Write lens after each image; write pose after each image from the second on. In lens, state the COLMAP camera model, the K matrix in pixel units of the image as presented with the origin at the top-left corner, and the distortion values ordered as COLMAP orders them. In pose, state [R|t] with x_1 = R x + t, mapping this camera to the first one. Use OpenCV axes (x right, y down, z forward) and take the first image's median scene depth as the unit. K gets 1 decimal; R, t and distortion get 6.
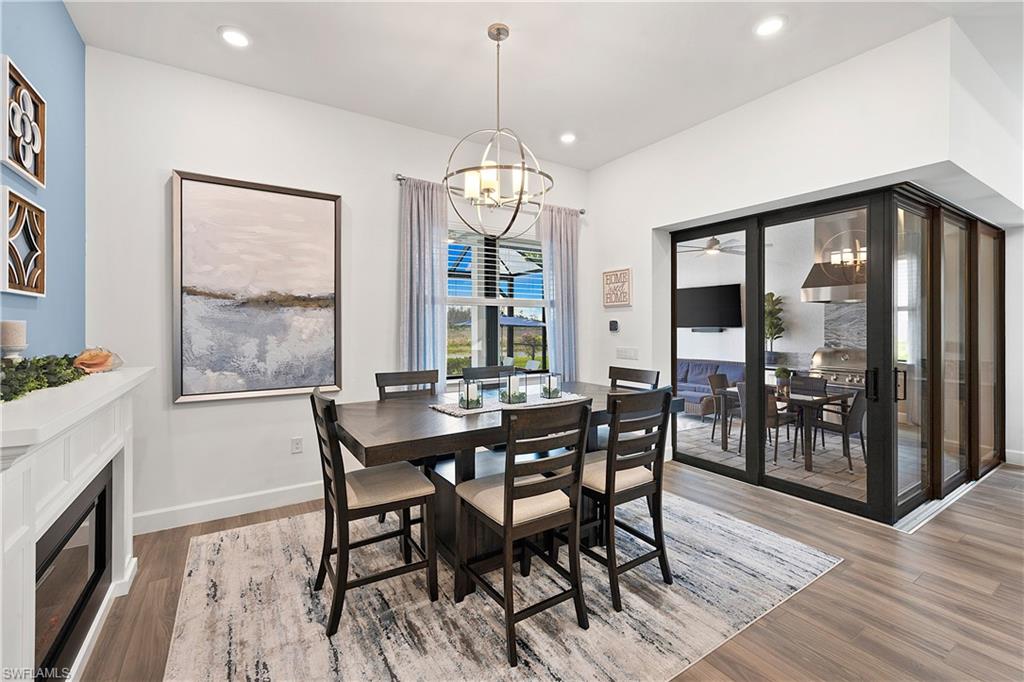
lens RADIAL K [[431.9, 0, 502.0], [0, 431.9, 325.4], [0, 0, 1]] dist [-0.000785, 0.000003]
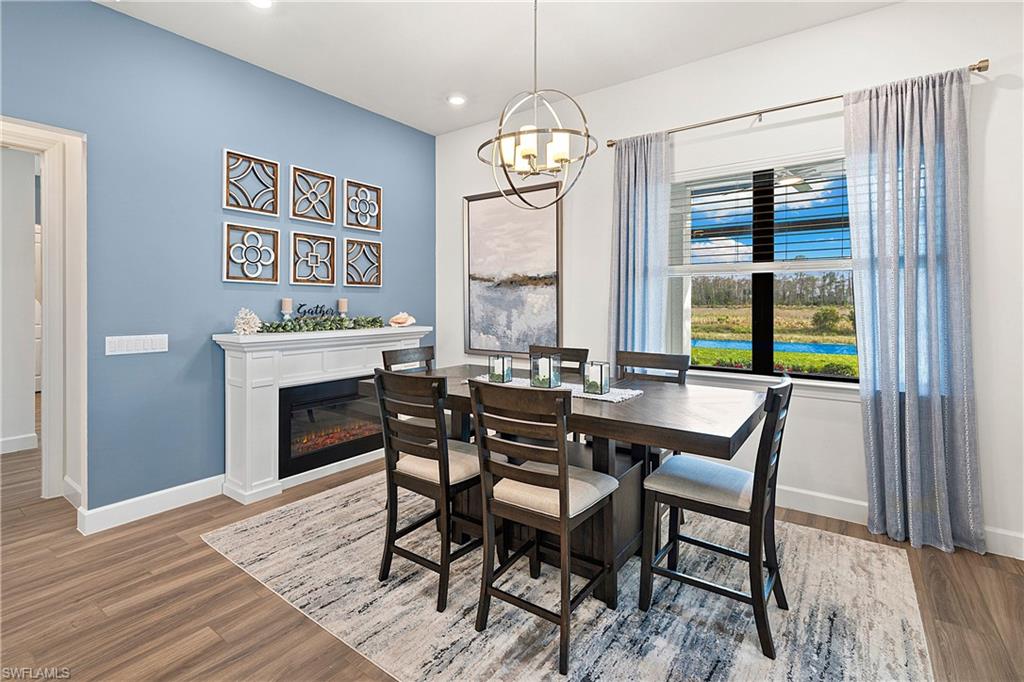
lens RADIAL K [[483.0, 0, 482.1], [0, 483.0, 308.3], [0, 0, 1]] dist [0.000444, 0.000276]
pose [[0.351131, 0.014300, -0.936217, 0.743743], [-0.000590, 0.999887, 0.015051, -0.000135], [0.936326, -0.004732, 0.351100, 0.423364]]
